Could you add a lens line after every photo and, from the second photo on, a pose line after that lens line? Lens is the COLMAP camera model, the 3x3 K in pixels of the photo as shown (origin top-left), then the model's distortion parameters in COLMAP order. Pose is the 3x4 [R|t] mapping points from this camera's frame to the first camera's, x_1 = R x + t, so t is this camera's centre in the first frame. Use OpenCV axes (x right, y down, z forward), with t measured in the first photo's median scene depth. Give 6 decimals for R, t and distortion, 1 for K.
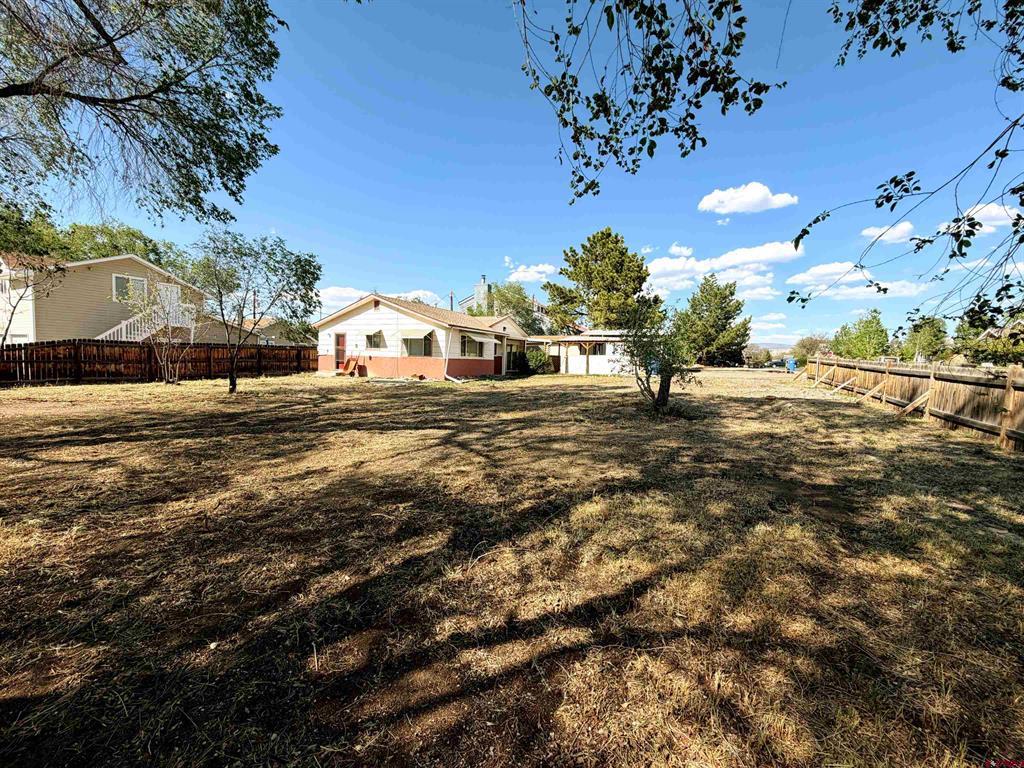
lens RADIAL K [[410.5, 0, 510.1], [0, 410.5, 384.1], [0, 0, 1]] dist [0.000096, 0.000617]
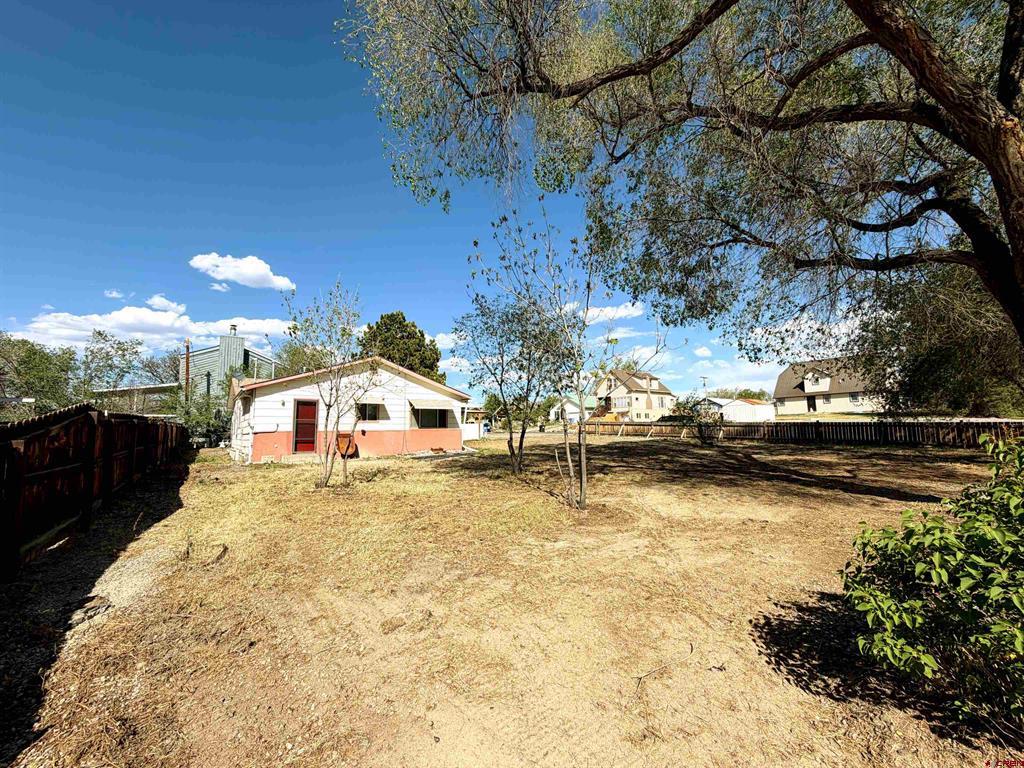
lens RADIAL K [[410.5, 0, 512.3], [0, 410.5, 384.0], [0, 0, 1]] dist [0.000096, 0.000617]
pose [[0.455958, 0.067130, 0.887466, -0.872891], [0.084431, 0.989392, -0.118218, -0.036222], [-0.885987, 0.128832, 0.445454, 0.351479]]
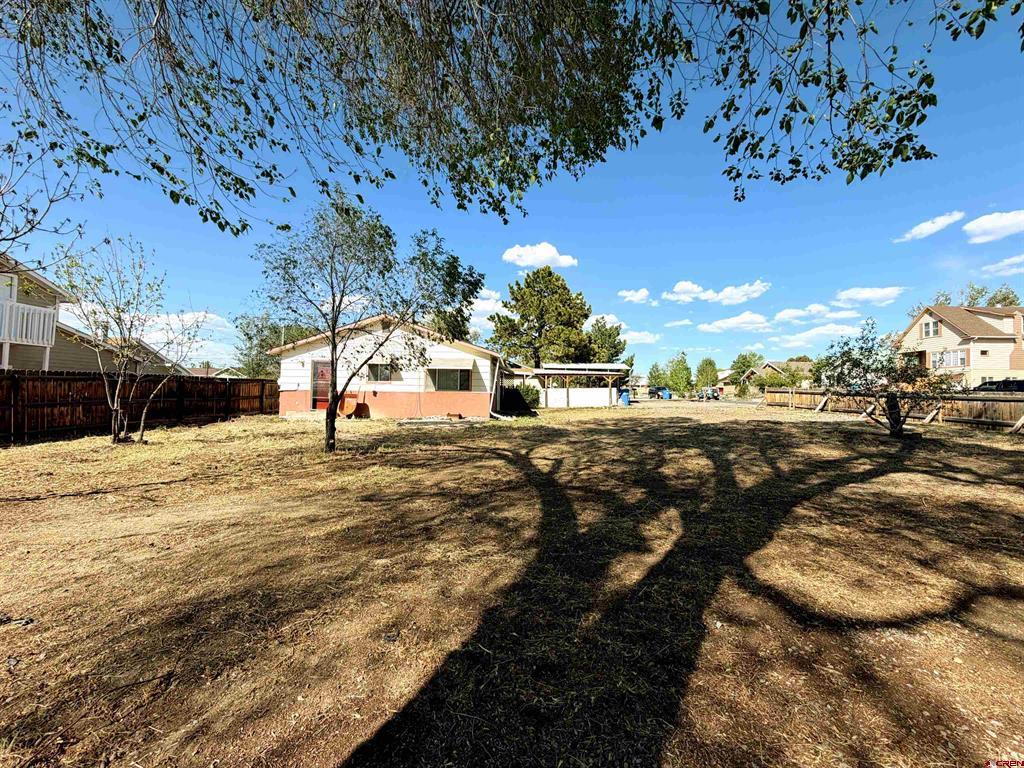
lens RADIAL K [[410.5, 0, 511.4], [0, 410.5, 383.2], [0, 0, 1]] dist [0.000096, 0.000617]
pose [[0.904322, -0.001118, 0.426850, -0.413927], [0.037141, 0.996410, -0.076077, -0.013622], [-0.425232, 0.084652, 0.901117, 0.173576]]
